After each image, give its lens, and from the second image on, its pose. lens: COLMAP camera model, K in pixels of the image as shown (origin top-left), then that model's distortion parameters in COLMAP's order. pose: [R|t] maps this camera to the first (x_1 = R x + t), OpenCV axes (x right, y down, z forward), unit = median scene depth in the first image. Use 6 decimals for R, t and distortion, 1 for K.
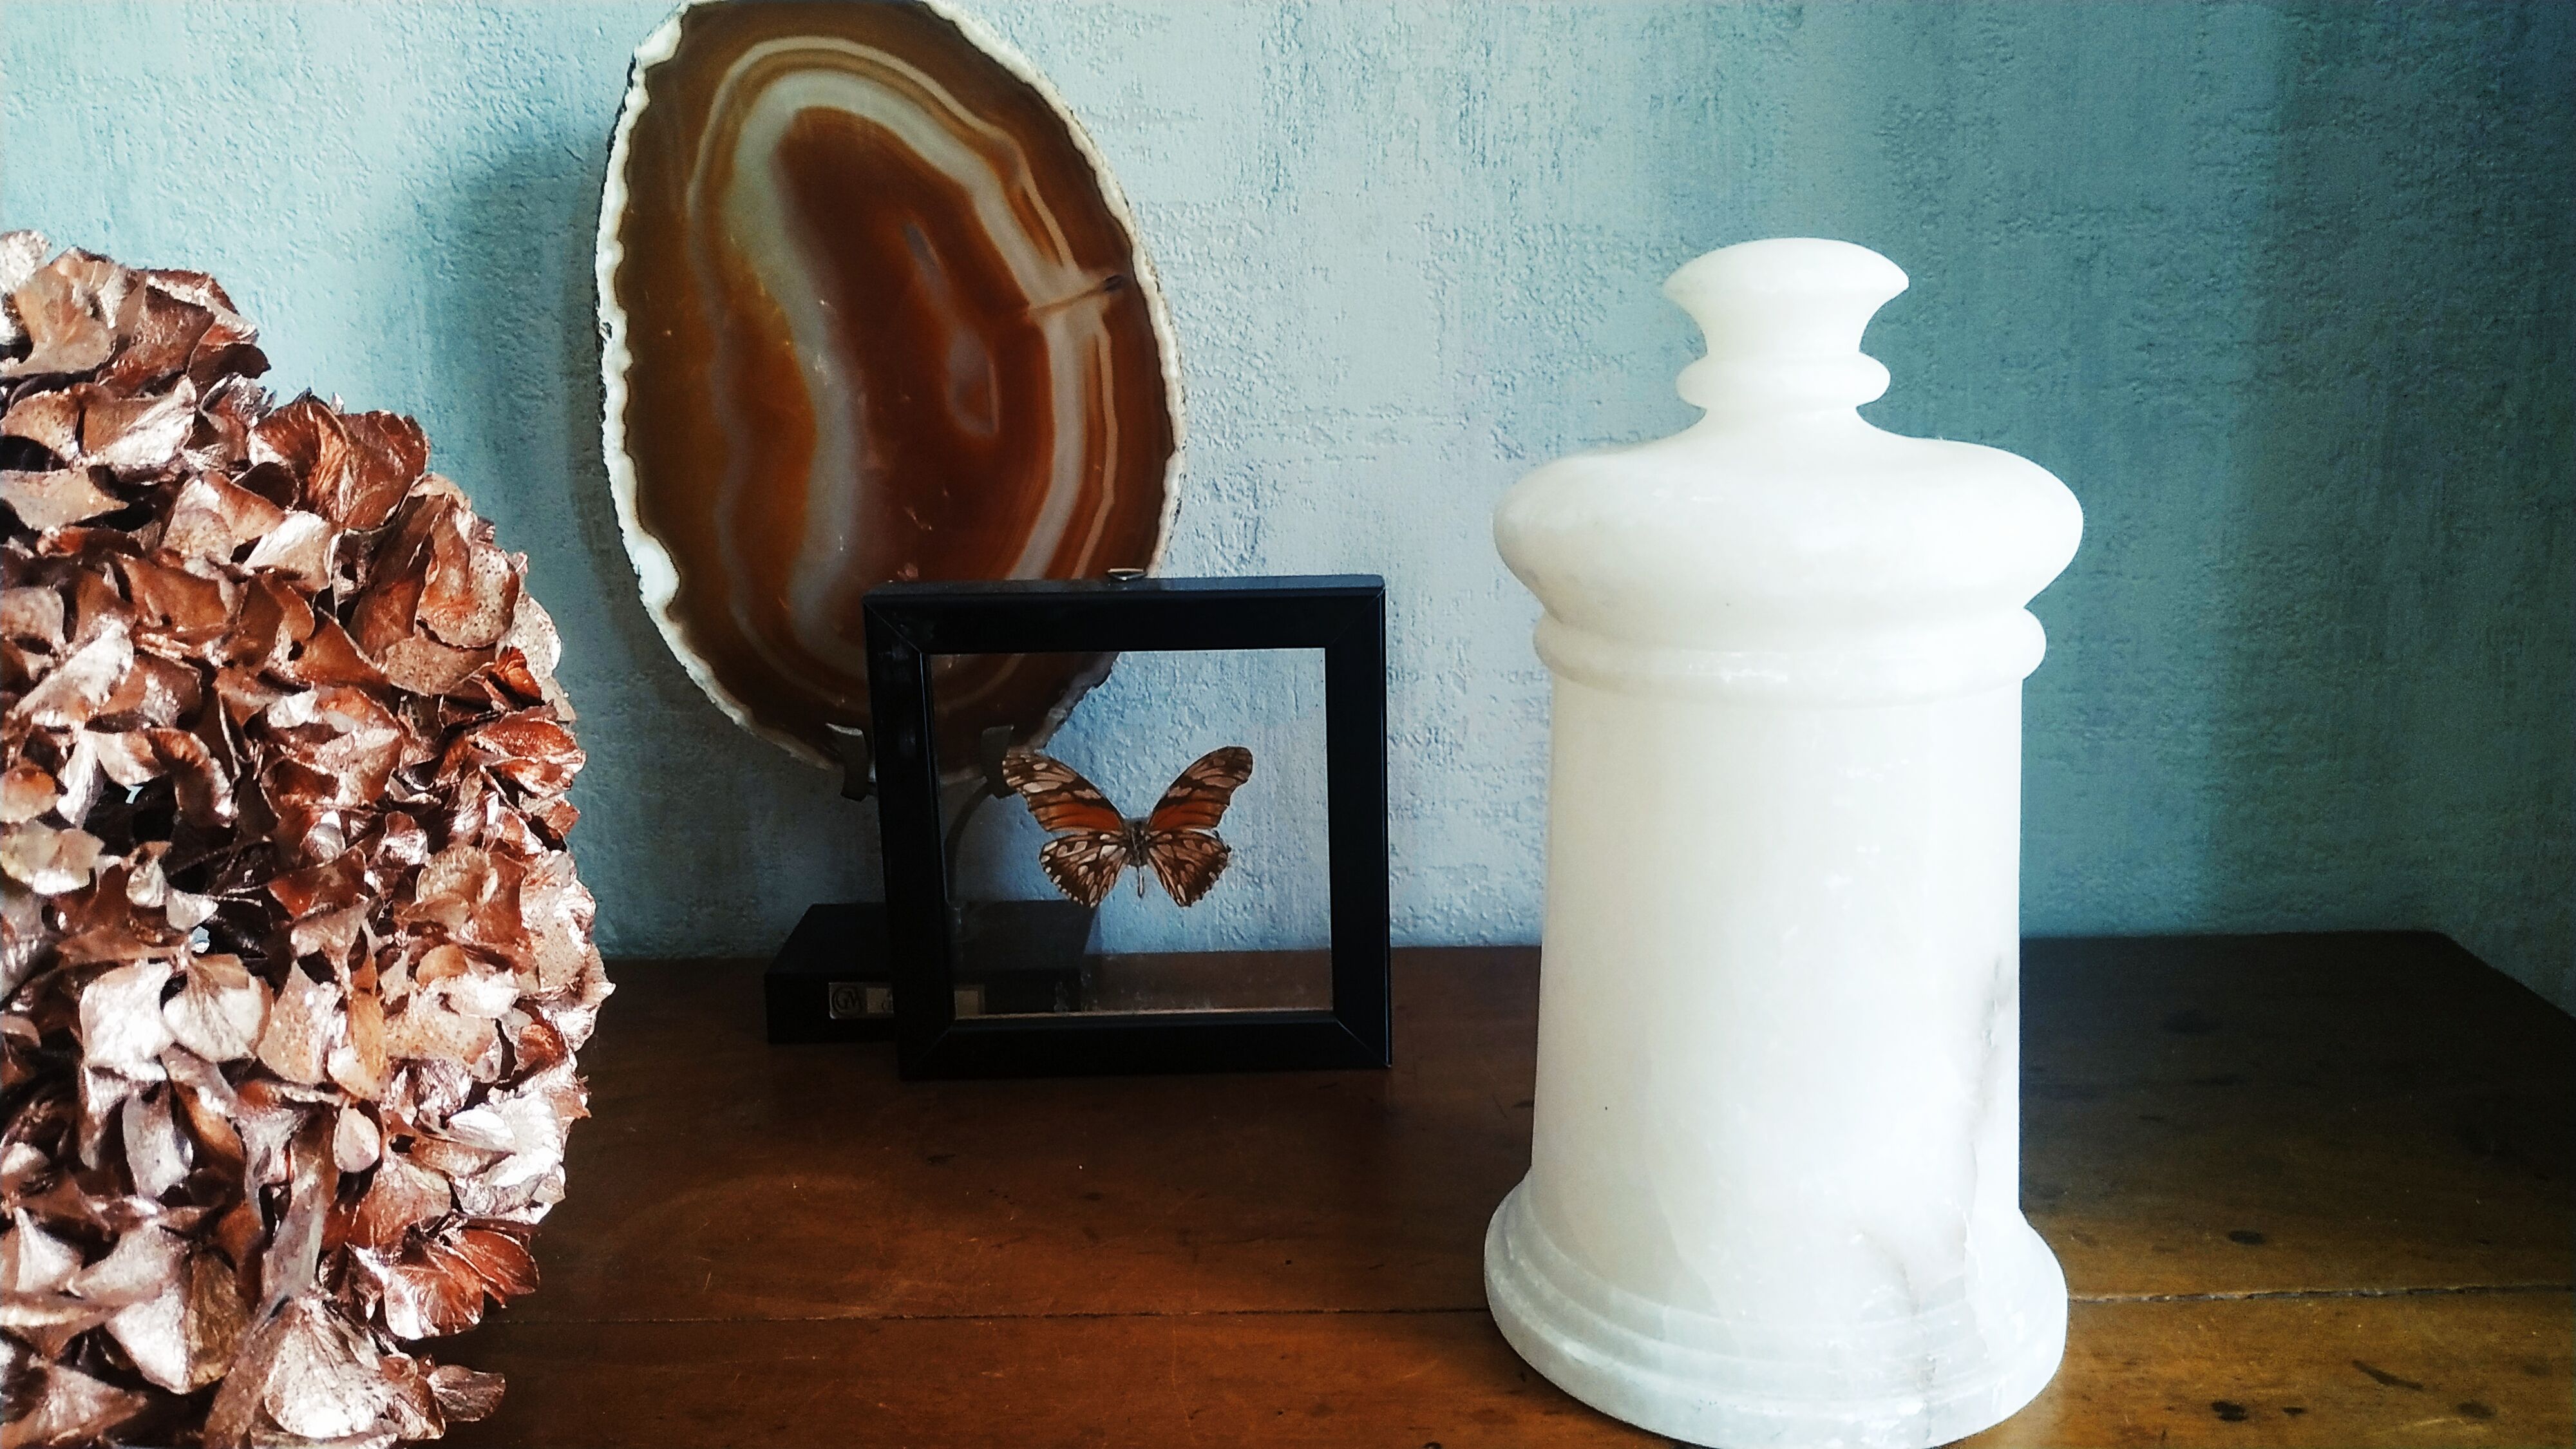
lens RADIAL K [[1822.1, 0, 1288.0], [0, 1822.1, 724.5], [0, 0, 1]] dist [-0.004930, -0.003073]
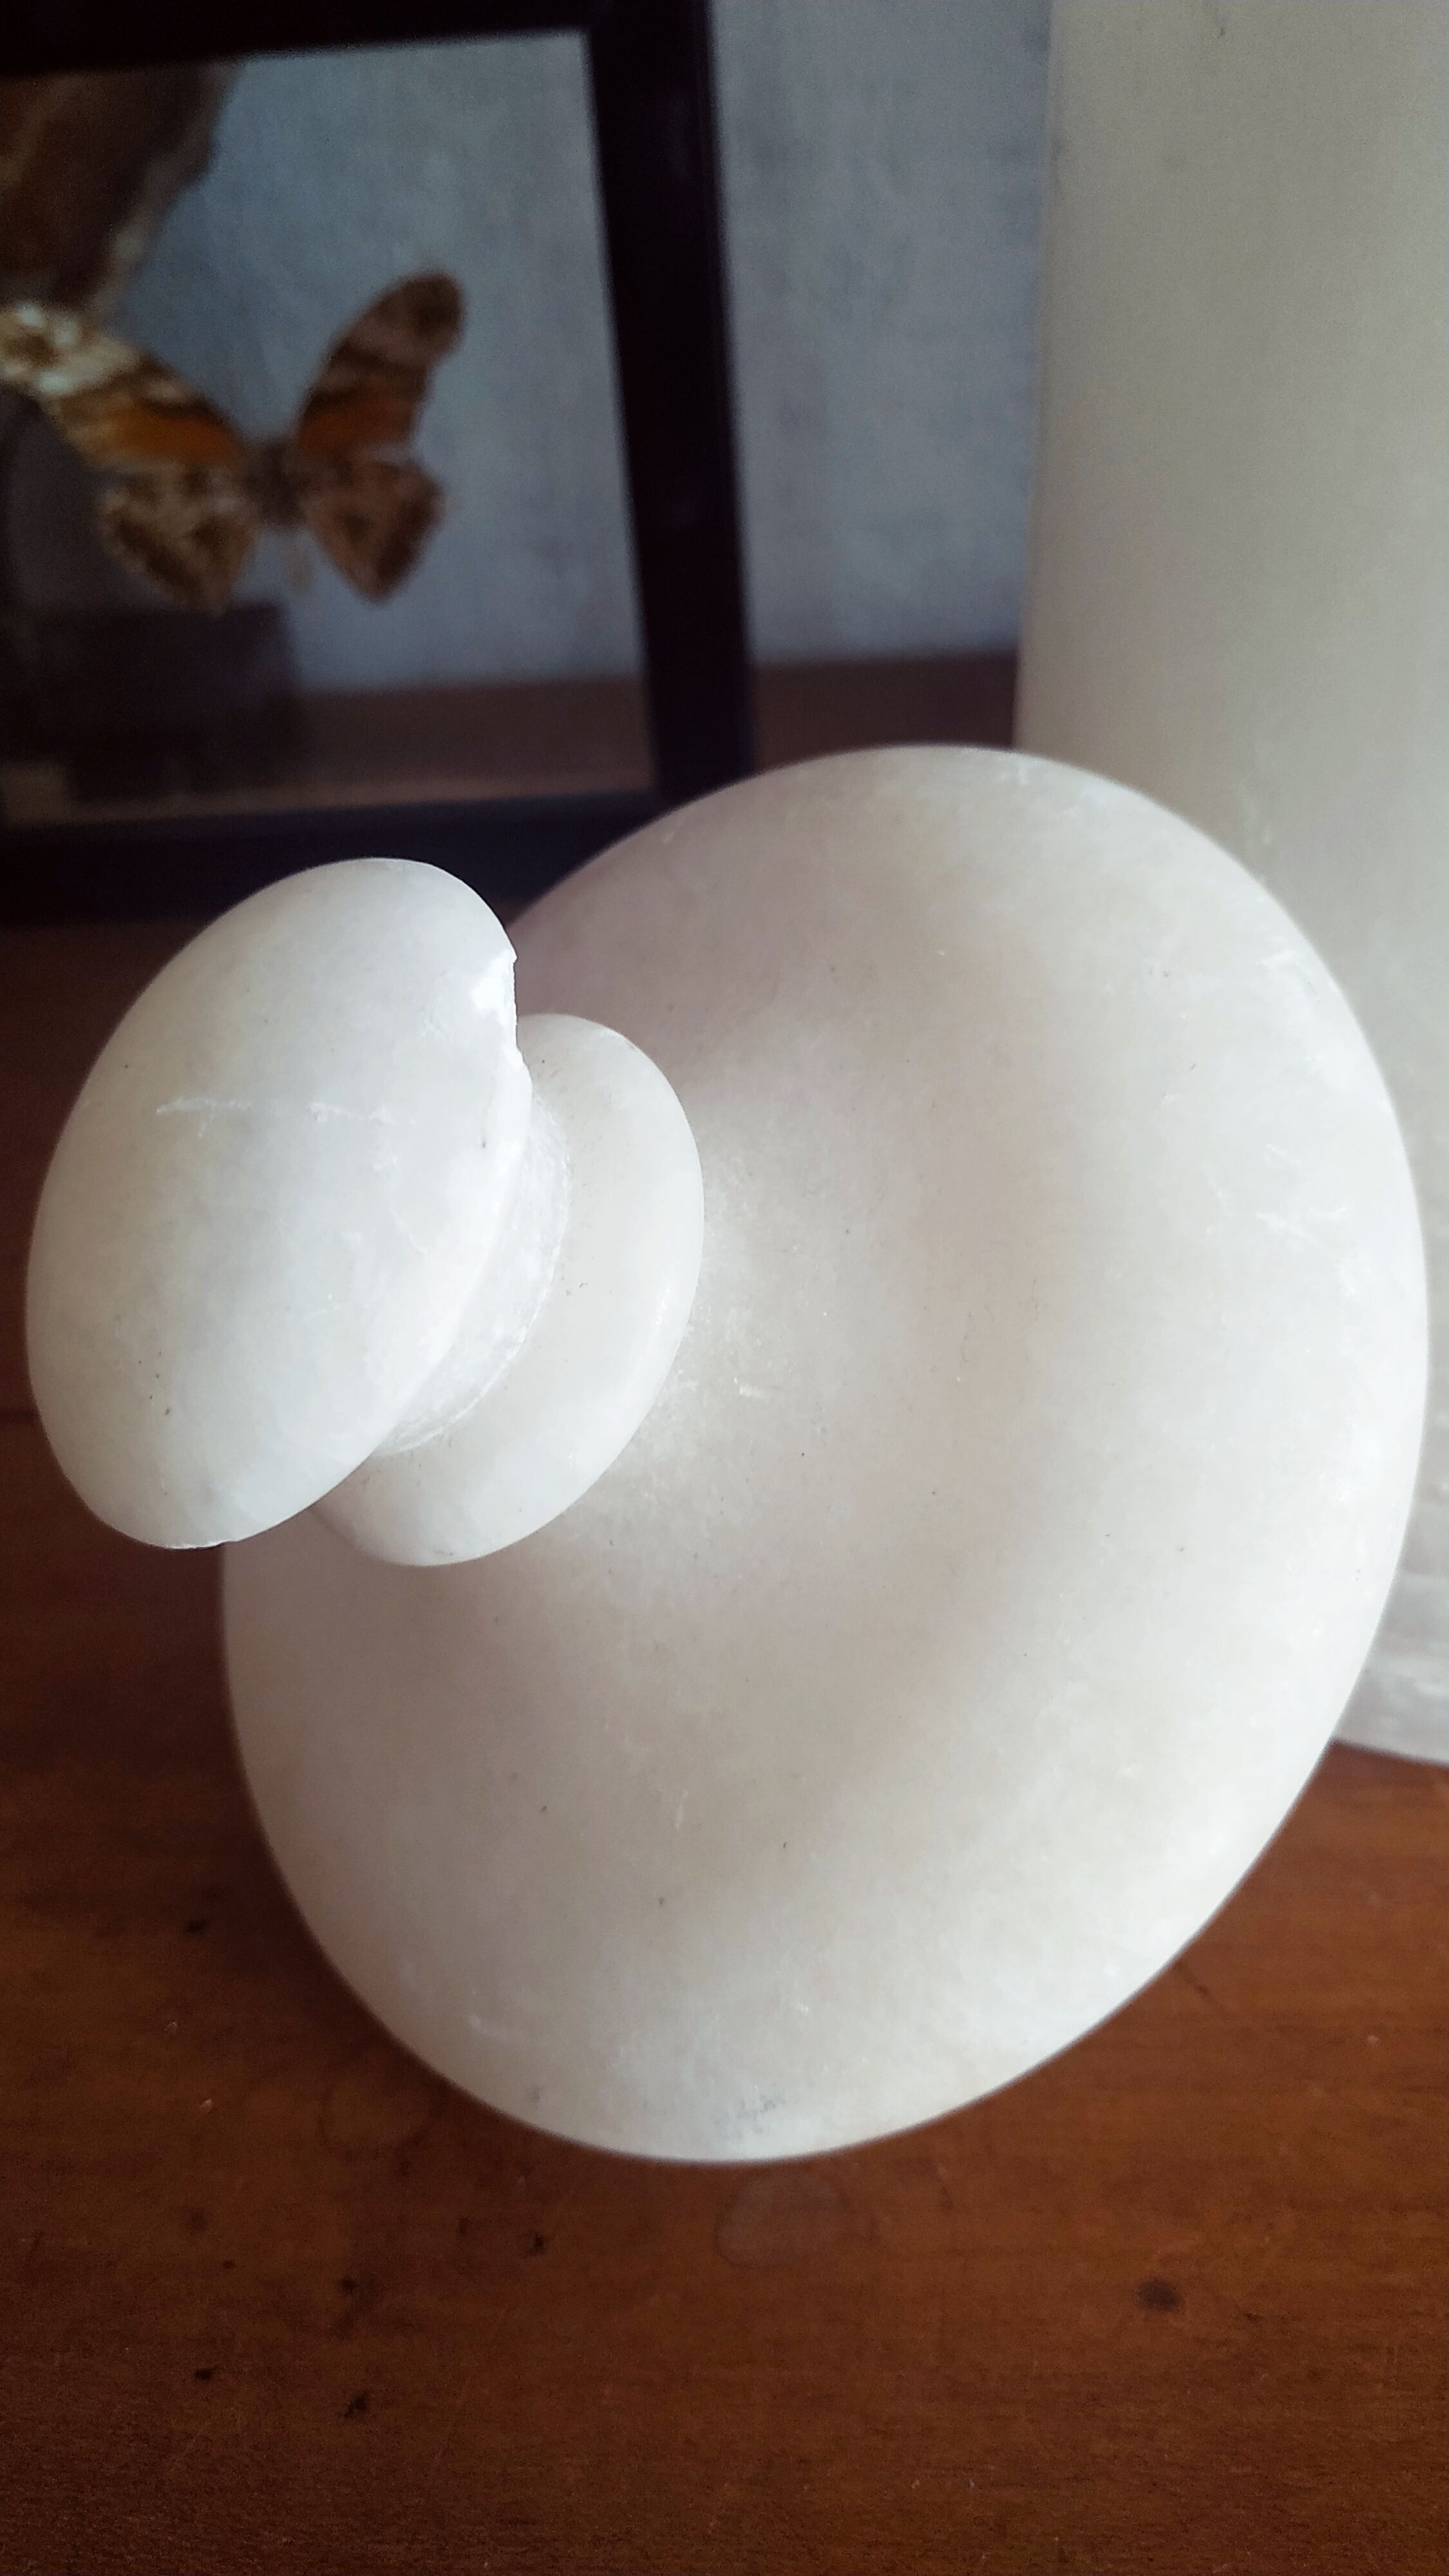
lens RADIAL K [[1907.7, 0, 724.5], [0, 1907.7, 1288.0], [0, 0, 1]] dist [-0.027532, -0.001521]
pose [[0.999219, -0.027923, -0.027966, 0.091136], [0.037322, 0.899440, 0.435448, 0.059855], [0.012995, -0.436151, 0.899780, 0.593178]]
